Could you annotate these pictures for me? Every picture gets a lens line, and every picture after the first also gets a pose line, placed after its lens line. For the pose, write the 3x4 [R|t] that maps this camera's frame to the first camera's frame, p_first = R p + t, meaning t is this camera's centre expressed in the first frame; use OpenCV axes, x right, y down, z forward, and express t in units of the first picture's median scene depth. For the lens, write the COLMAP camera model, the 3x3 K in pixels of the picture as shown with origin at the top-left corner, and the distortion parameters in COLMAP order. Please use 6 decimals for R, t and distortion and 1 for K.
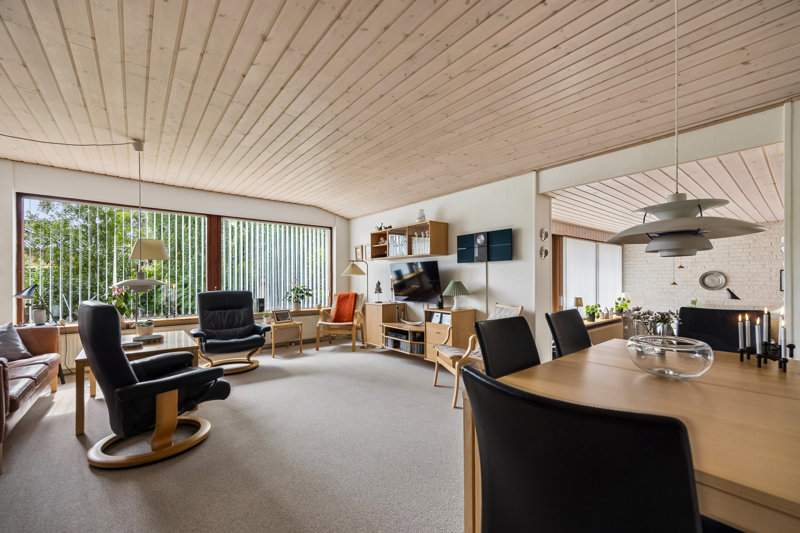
lens RADIAL K [[326.9, 0, 417.0], [0, 326.9, 265.2], [0, 0, 1]] dist [0.003137, -0.000048]
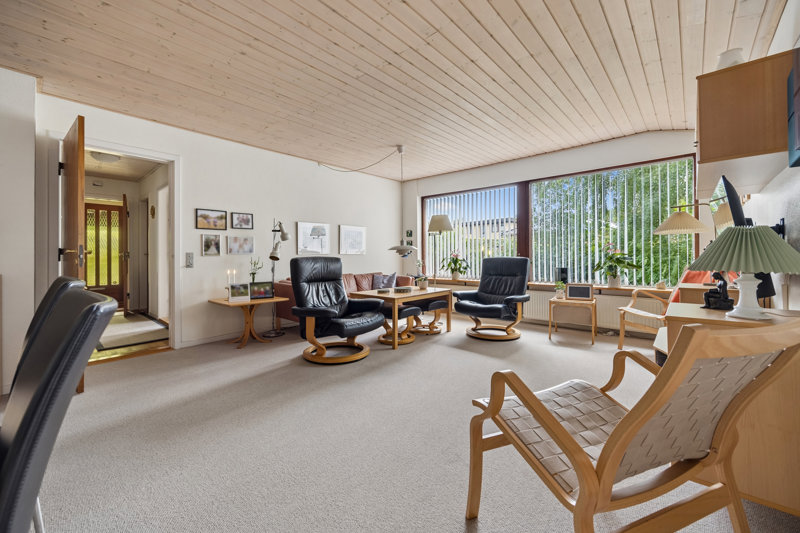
lens RADIAL K [[326.9, 0, 402.7], [0, 326.9, 253.8], [0, 0, 1]] dist [0.003137, -0.000048]
pose [[0.134926, -0.005494, -0.990840, 0.379469], [0.049235, 0.998787, 0.001166, 0.054885], [0.989632, -0.048942, 0.135032, 0.593778]]
